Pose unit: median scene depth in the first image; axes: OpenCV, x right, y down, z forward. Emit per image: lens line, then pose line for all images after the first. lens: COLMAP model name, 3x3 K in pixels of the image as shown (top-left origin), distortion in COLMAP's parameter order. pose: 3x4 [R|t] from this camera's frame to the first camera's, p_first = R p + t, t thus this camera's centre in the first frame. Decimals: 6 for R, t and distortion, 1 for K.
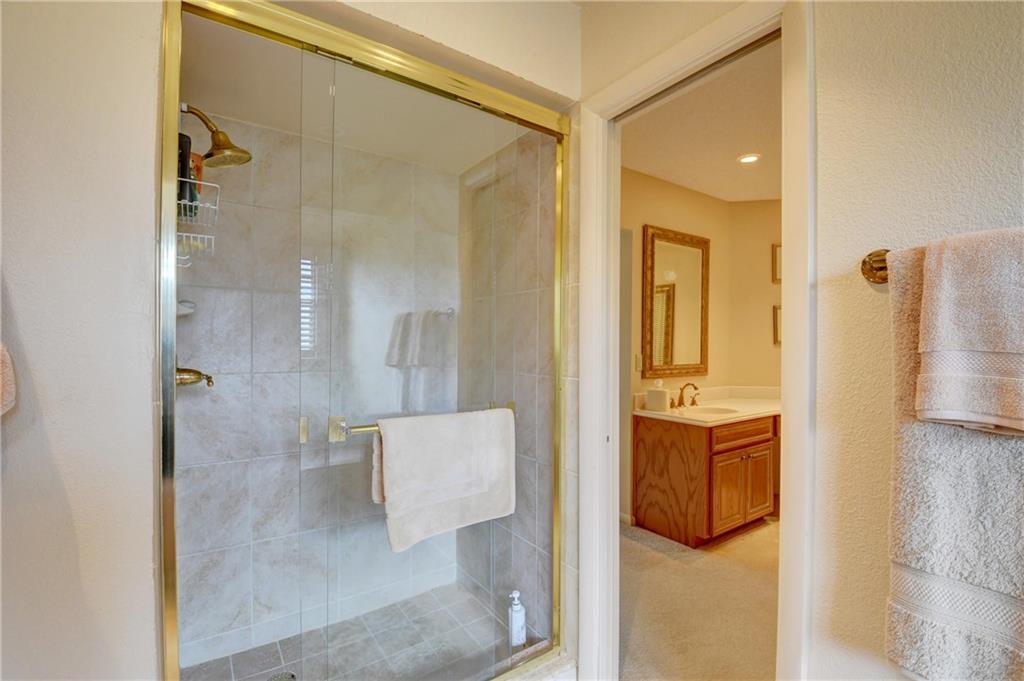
lens RADIAL K [[447.1, 0, 512.0], [0, 447.1, 340.5], [0, 0, 1]] dist [0.001694, -0.023175]
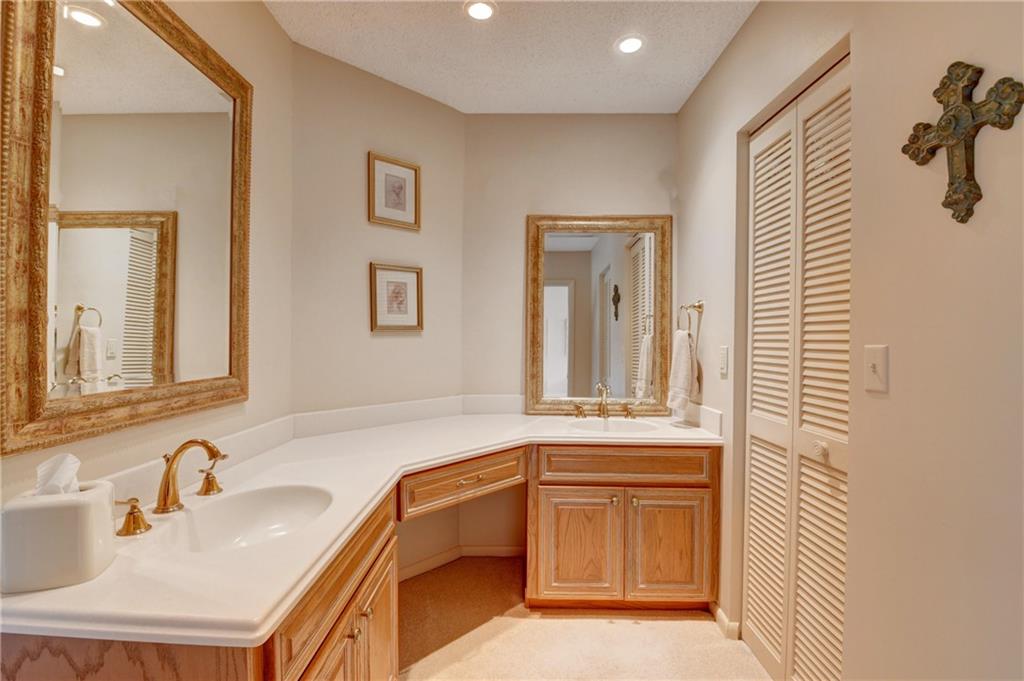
lens RADIAL K [[447.1, 0, 512.0], [0, 447.1, 340.5], [0, 0, 1]] dist [0.001694, -0.023175]
pose [[0.579329, -0.014418, 0.814966, 0.256200], [-0.003060, 0.999798, 0.019863, 0.011489], [-0.815088, -0.014000, 0.579168, 0.590943]]
